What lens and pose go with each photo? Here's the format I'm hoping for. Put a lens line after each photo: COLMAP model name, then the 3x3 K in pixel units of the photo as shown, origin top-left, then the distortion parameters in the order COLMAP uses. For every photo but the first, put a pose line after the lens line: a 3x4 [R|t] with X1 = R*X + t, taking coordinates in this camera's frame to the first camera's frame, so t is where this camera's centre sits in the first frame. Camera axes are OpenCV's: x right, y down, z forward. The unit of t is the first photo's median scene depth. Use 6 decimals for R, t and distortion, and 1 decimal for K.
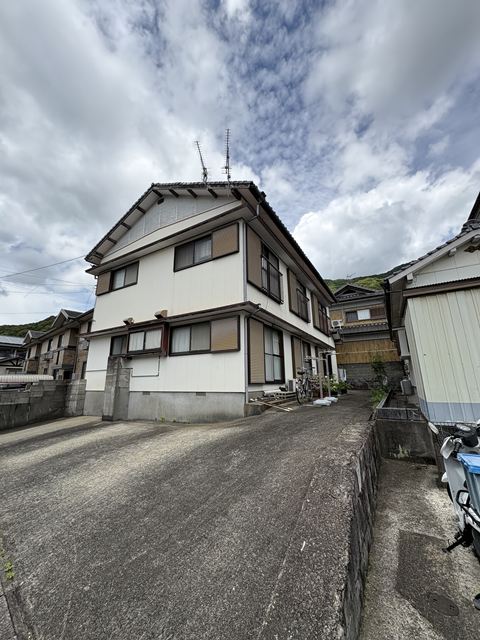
lens RADIAL K [[254.5, 0, 240.2], [0, 254.5, 320.8], [0, 0, 1]] dist [0.000263, 0.000199]
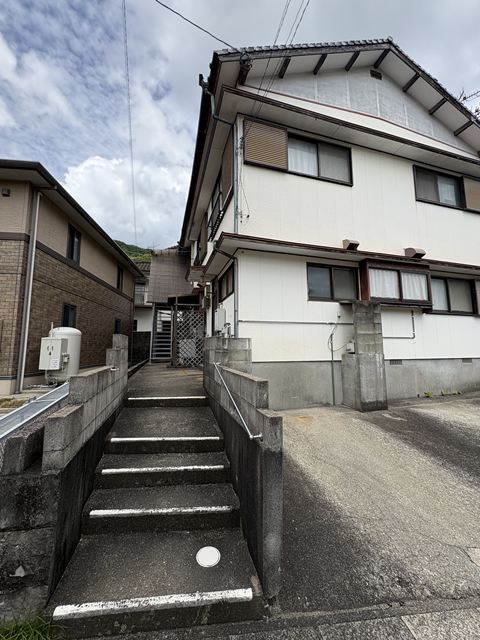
lens RADIAL K [[254.5, 0, 240.2], [0, 254.5, 320.8], [0, 0, 1]] dist [0.000263, 0.000199]
pose [[0.673201, 0.090969, 0.733843, -1.164565], [-0.179184, 0.982896, 0.042535, 0.220780], [-0.717421, -0.160128, 0.677987, 0.851919]]
